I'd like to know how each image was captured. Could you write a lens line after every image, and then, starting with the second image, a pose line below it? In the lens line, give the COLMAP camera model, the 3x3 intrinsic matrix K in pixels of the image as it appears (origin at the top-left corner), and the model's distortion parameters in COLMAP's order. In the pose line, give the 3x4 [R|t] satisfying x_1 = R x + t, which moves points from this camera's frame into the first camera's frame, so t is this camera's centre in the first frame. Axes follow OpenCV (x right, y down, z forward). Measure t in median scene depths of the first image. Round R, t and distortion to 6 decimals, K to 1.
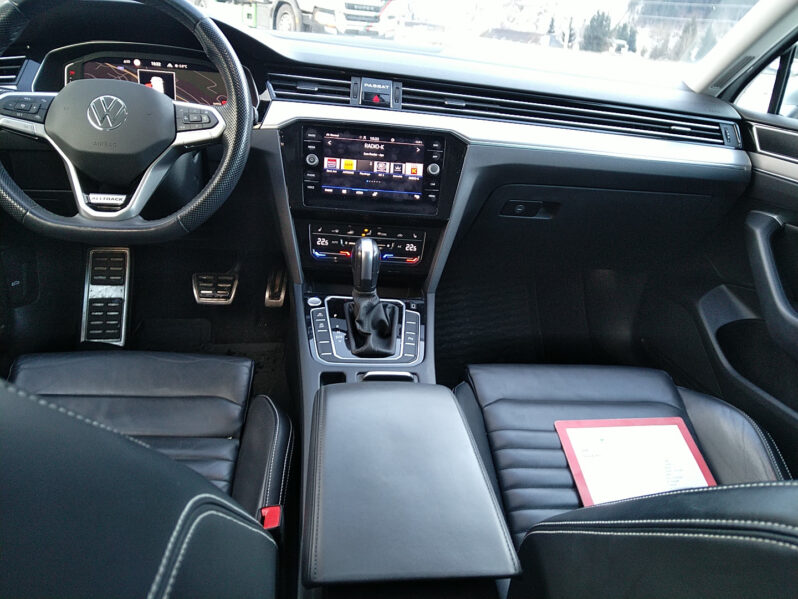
lens RADIAL K [[615.2, 0, 399.9], [0, 615.2, 308.0], [0, 0, 1]] dist [0.032938, -0.026074]
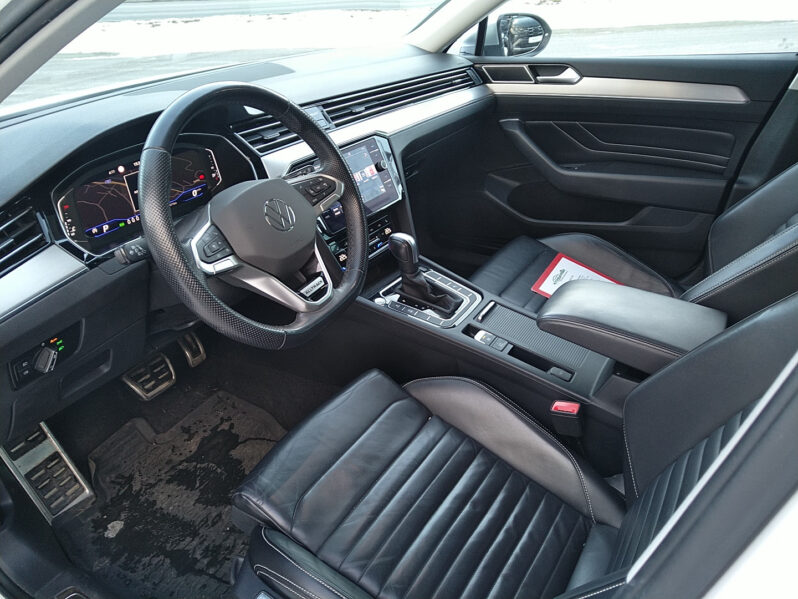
lens RADIAL K [[615.2, 0, 391.2], [0, 615.2, 307.7], [0, 0, 1]] dist [0.032938, -0.026074]
pose [[0.615596, -0.488143, 0.618674, -0.826608], [0.427128, 0.866418, 0.258615, -0.285393], [-0.662271, 0.105051, 0.741863, 0.102778]]
